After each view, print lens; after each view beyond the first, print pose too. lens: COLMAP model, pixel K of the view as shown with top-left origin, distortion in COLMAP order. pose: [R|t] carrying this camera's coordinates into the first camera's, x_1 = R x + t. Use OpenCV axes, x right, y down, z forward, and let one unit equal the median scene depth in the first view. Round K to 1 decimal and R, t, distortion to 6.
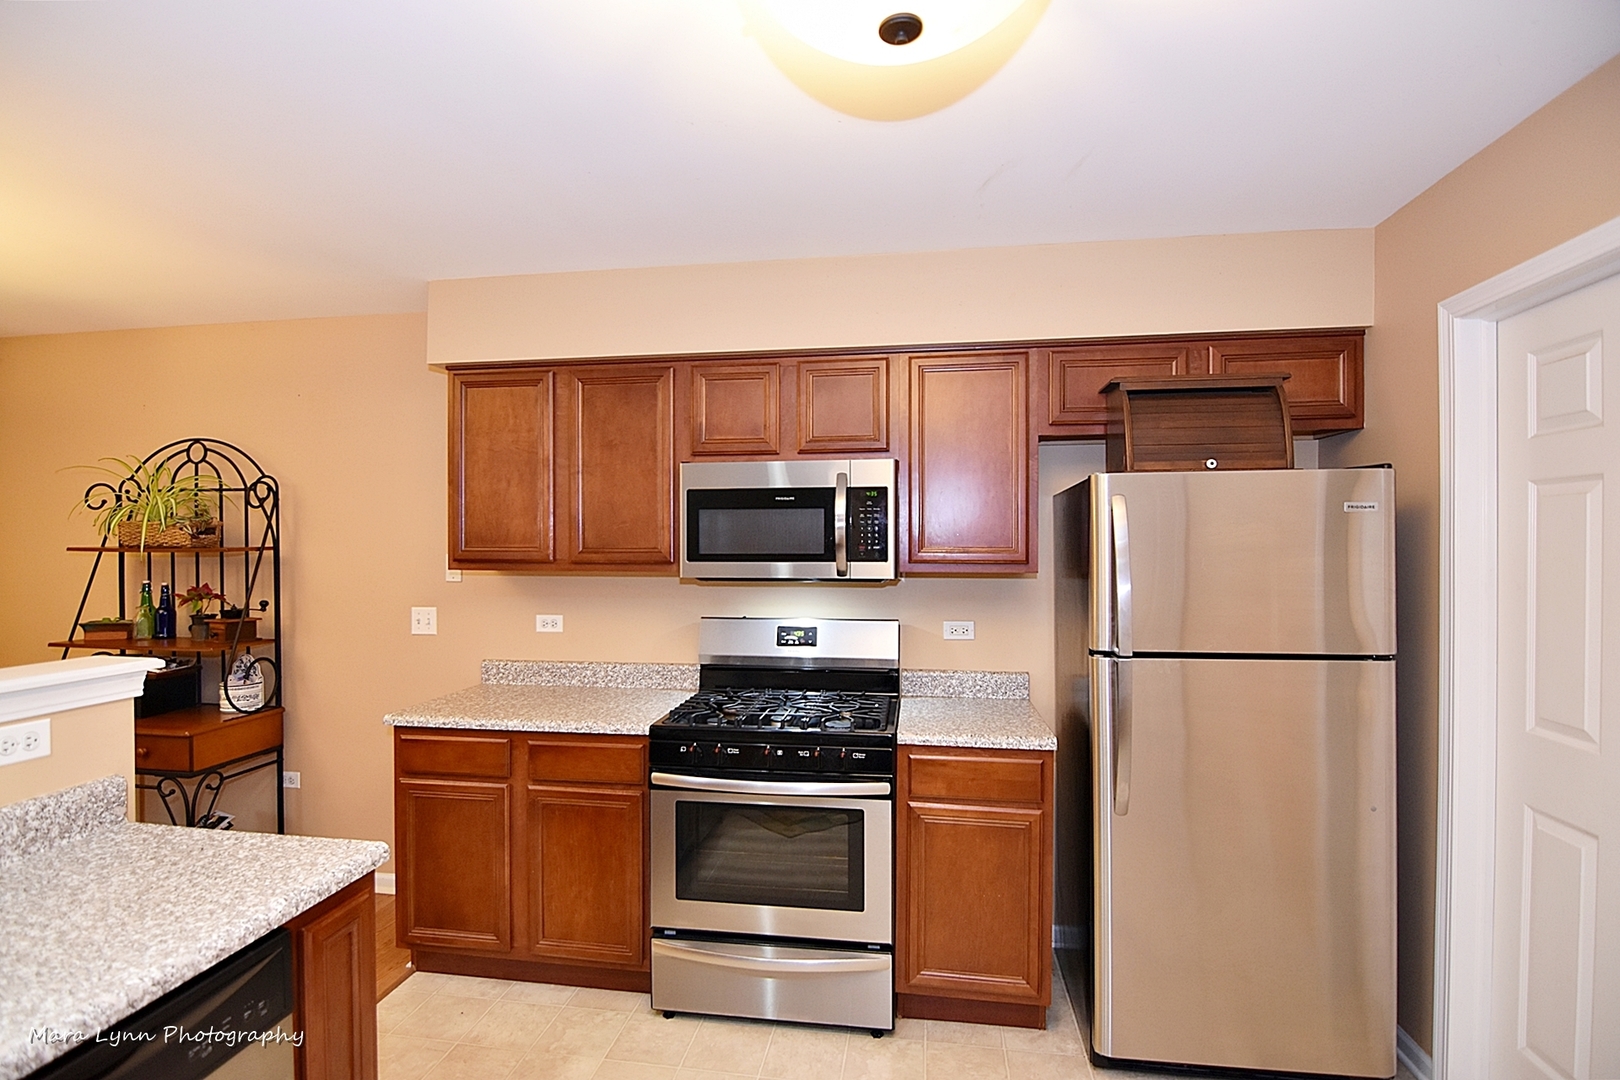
lens RADIAL K [[786.4, 0, 796.9], [0, 786.4, 543.2], [0, 0, 1]] dist [-0.006859, -0.008343]
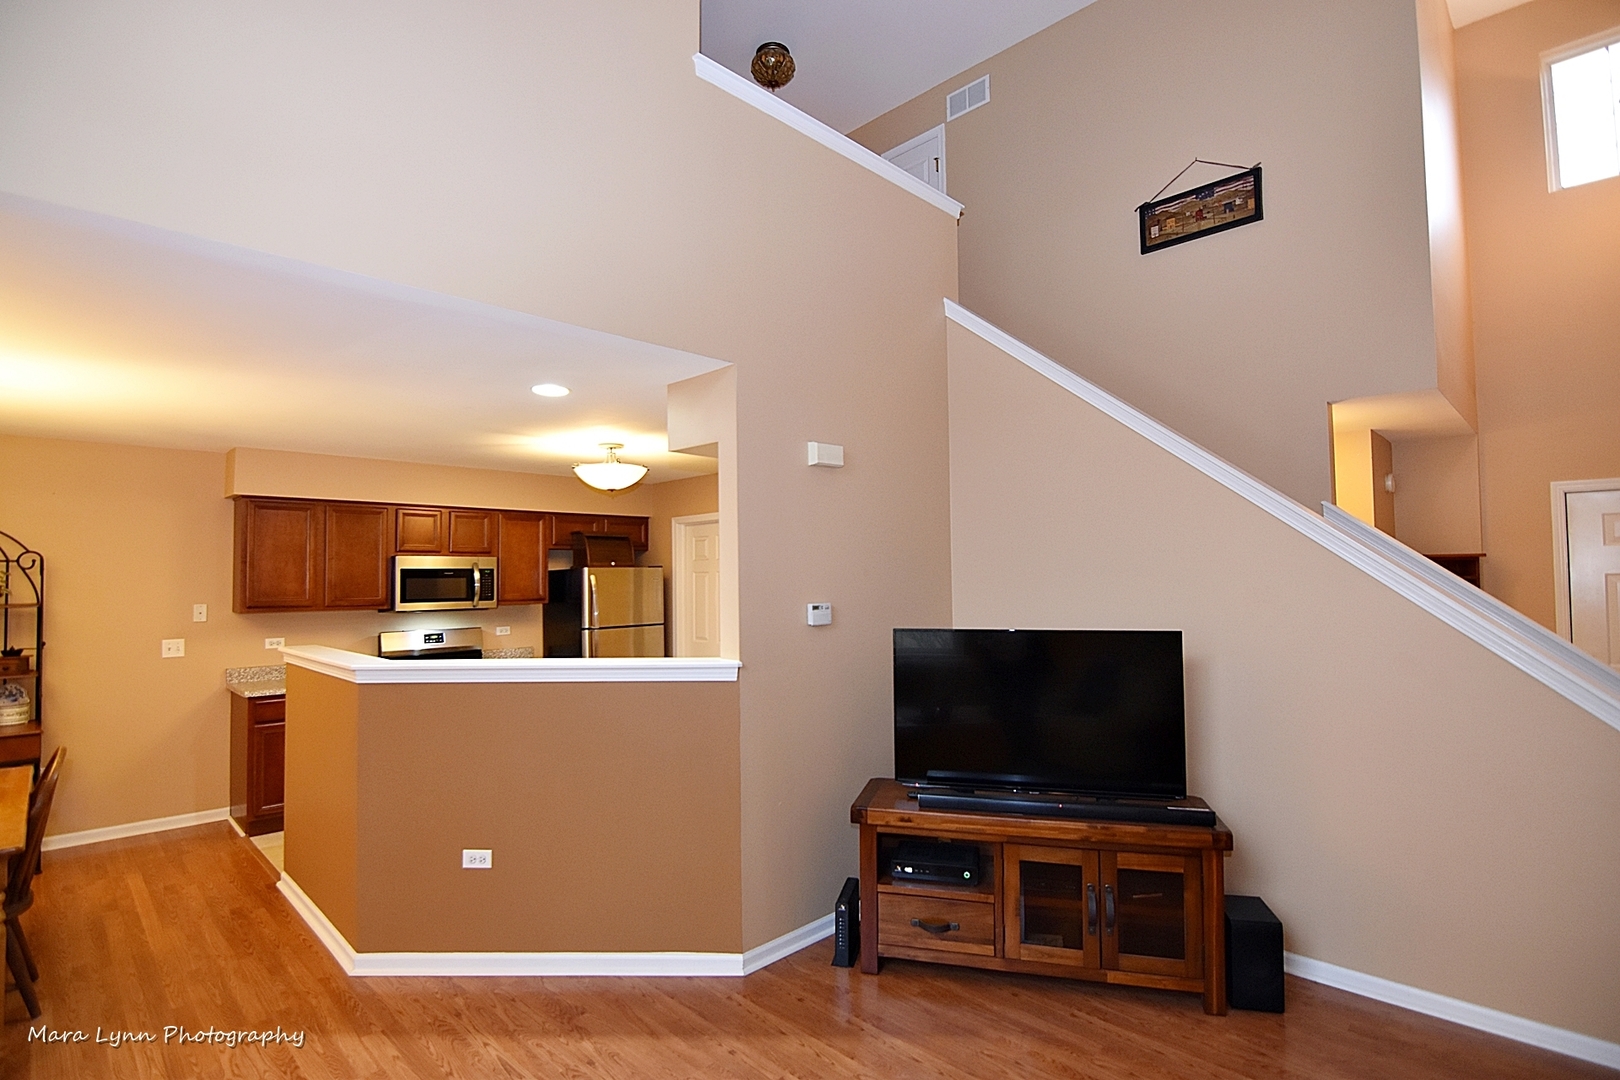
lens RADIAL K [[786.4, 0, 796.9], [0, 786.4, 546.0], [0, 0, 1]] dist [-0.006859, -0.008343]
pose [[0.594964, 0.026898, 0.803302, -1.191342], [0.011151, 0.999067, -0.041712, -0.029769], [-0.803675, 0.033775, 0.594109, -1.090712]]
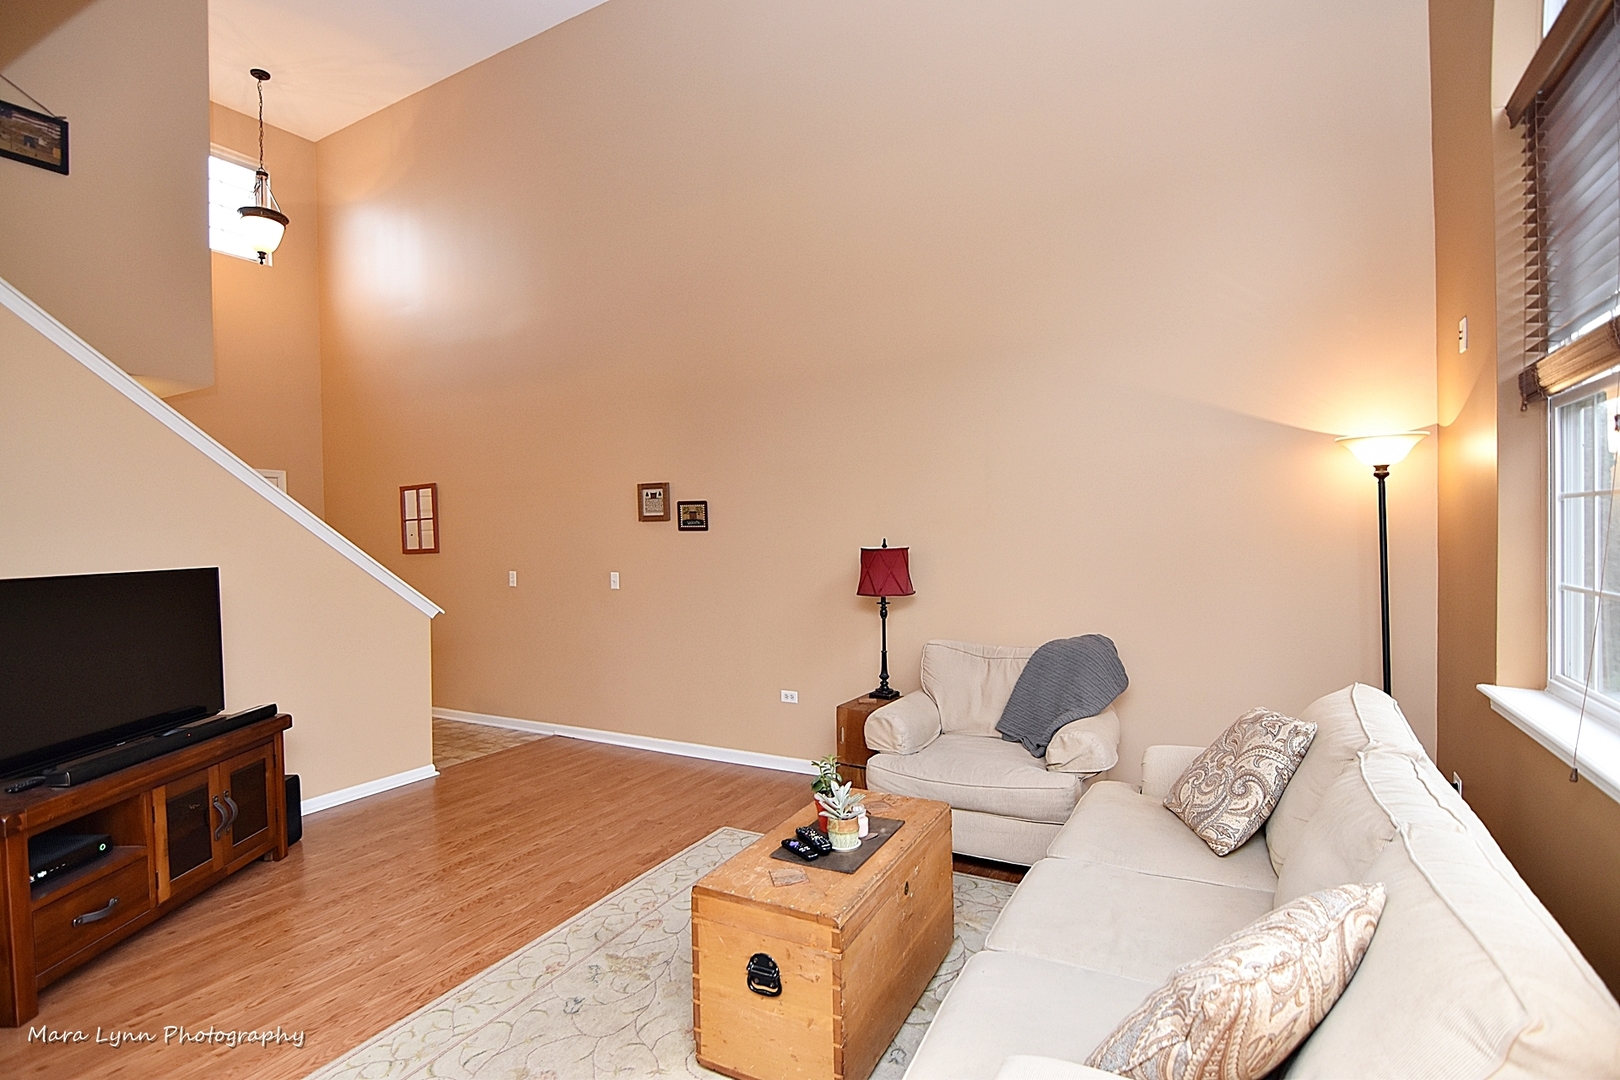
lens RADIAL K [[786.4, 0, 796.4], [0, 786.4, 546.1], [0, 0, 1]] dist [-0.006859, -0.008343]
pose [[-0.936038, 0.010850, 0.351732, -1.315620], [0.018037, 0.999690, 0.017161, 0.010576], [-0.351437, 0.022407, -0.935943, 0.005734]]
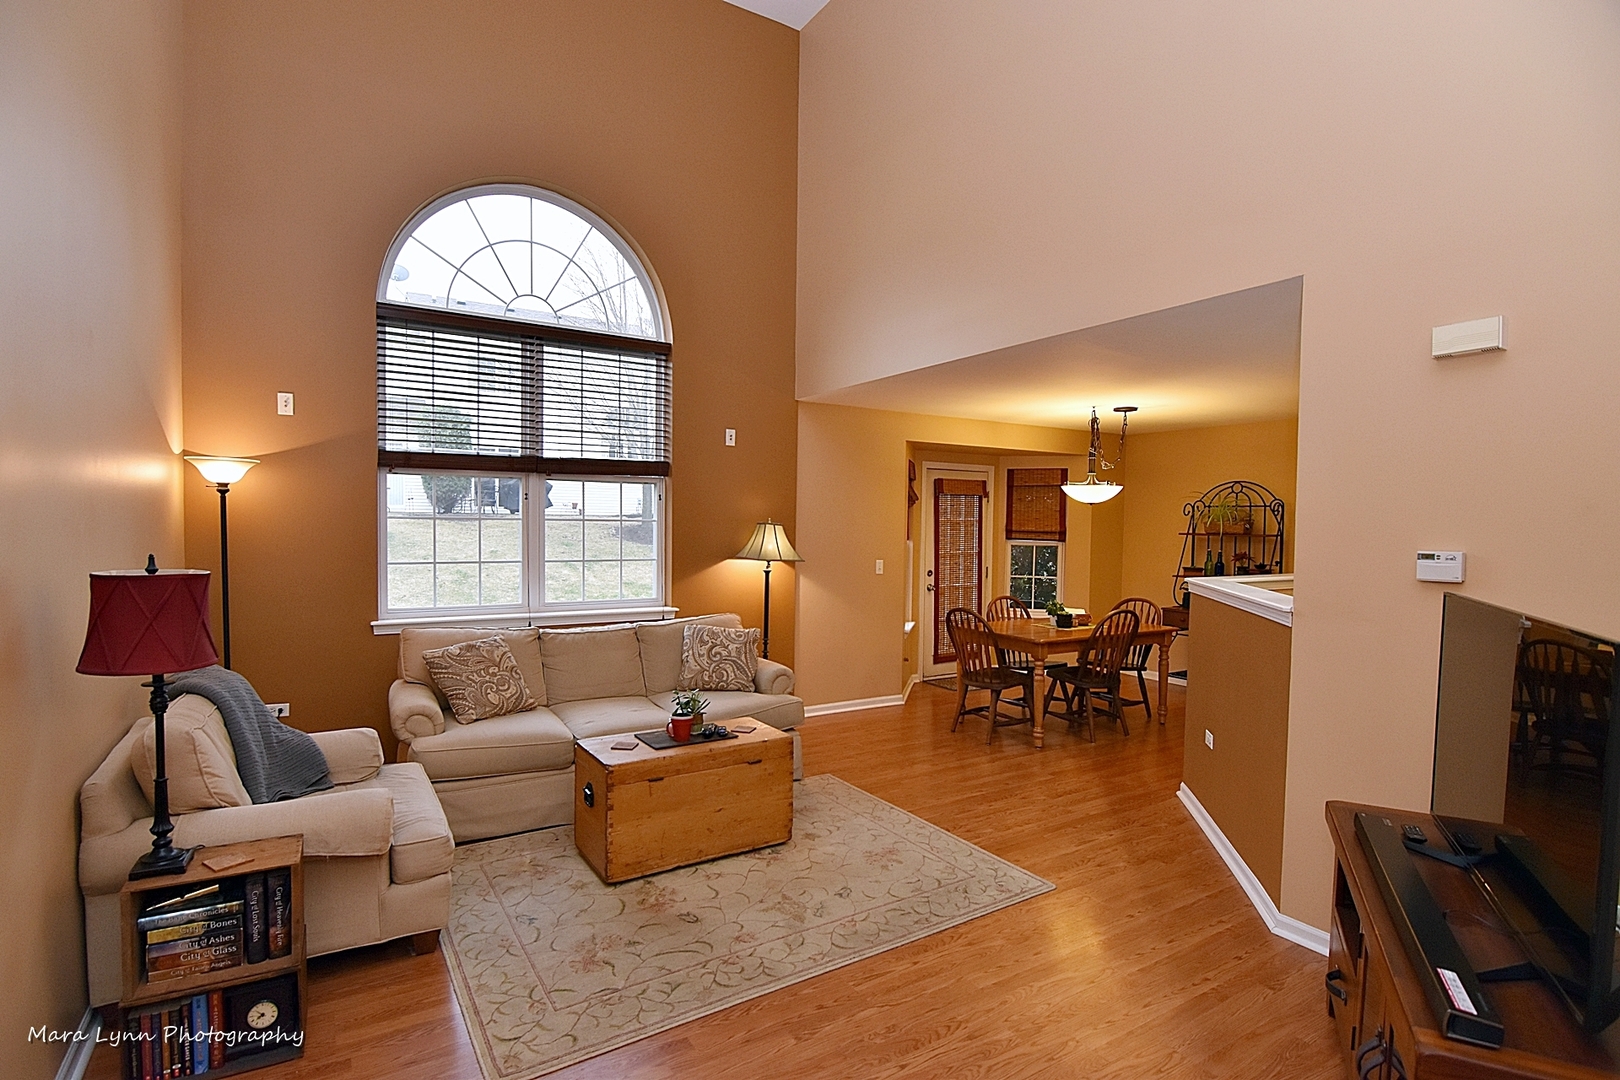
lens RADIAL K [[786.4, 0, 801.0], [0, 786.4, 544.8], [0, 0, 1]] dist [-0.006859, -0.008343]
pose [[0.652740, 0.029278, -0.757016, 0.061662], [-0.012117, 0.999529, 0.028210, -0.013800], [0.757485, -0.009241, 0.652787, -1.523987]]
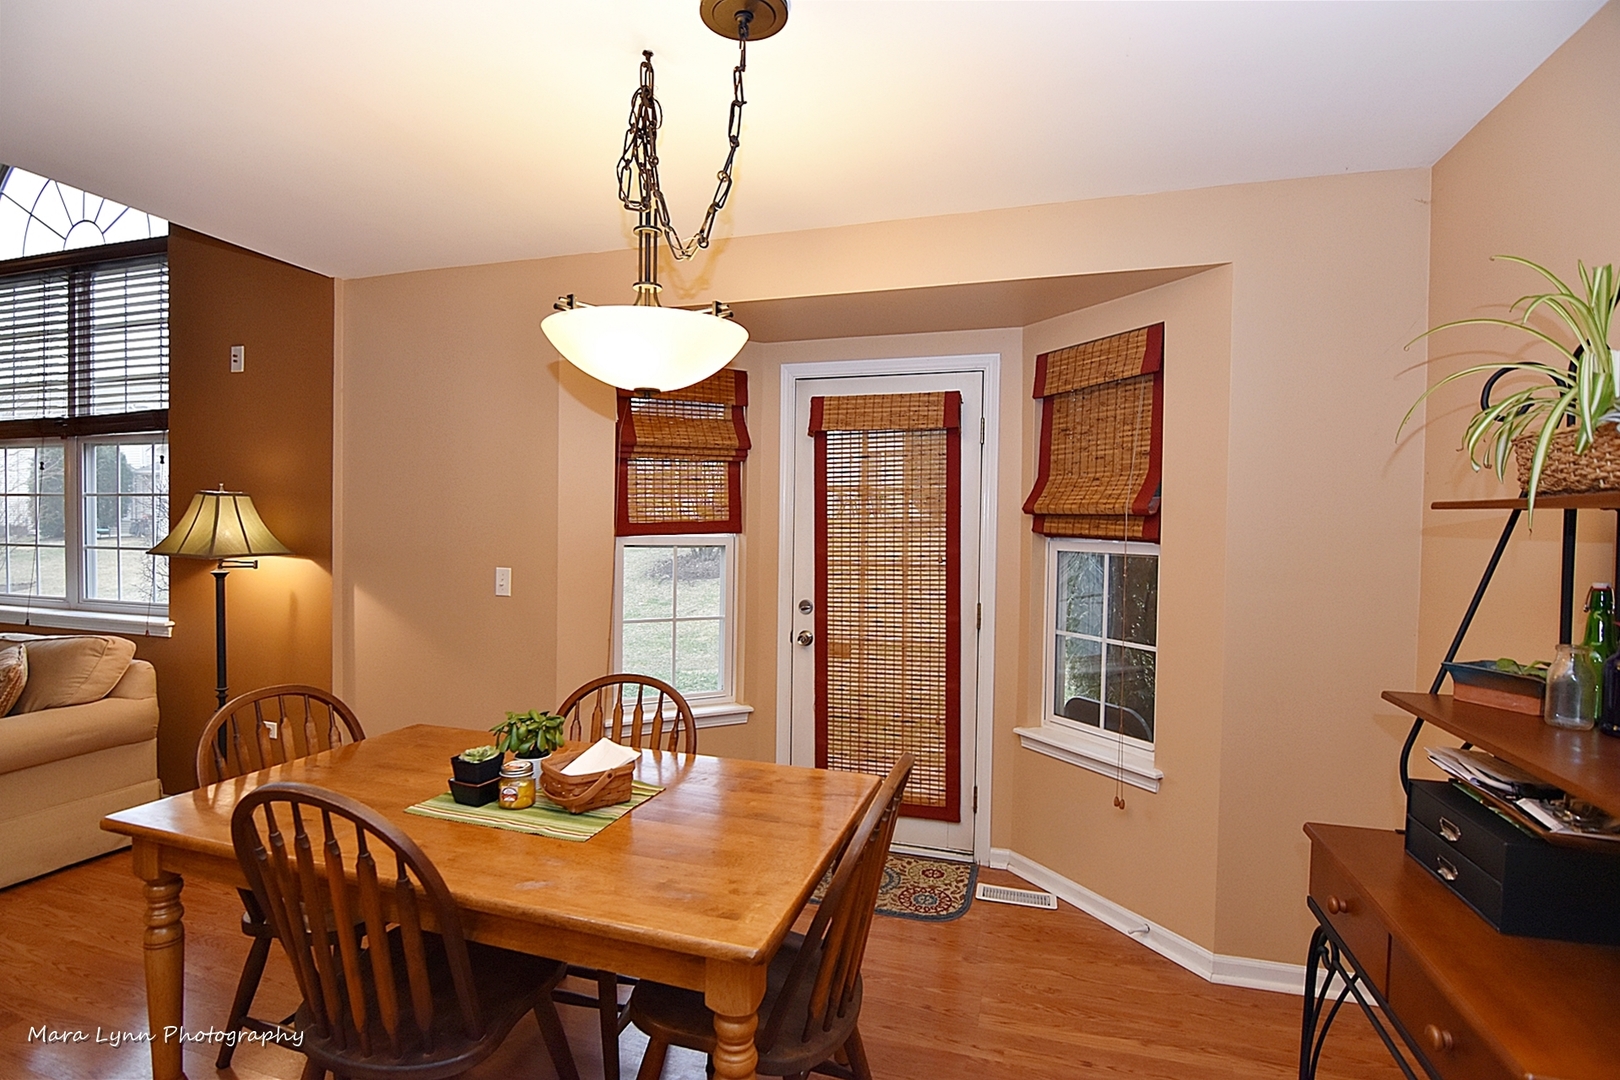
lens RADIAL K [[786.4, 0, 786.7], [0, 786.4, 544.3], [0, 0, 1]] dist [-0.006859, -0.008343]
pose [[-0.142320, 0.023693, -0.989537, -0.478953], [-0.012599, 0.999589, 0.025746, 0.026404], [0.989741, 0.016131, -0.141963, 0.774017]]
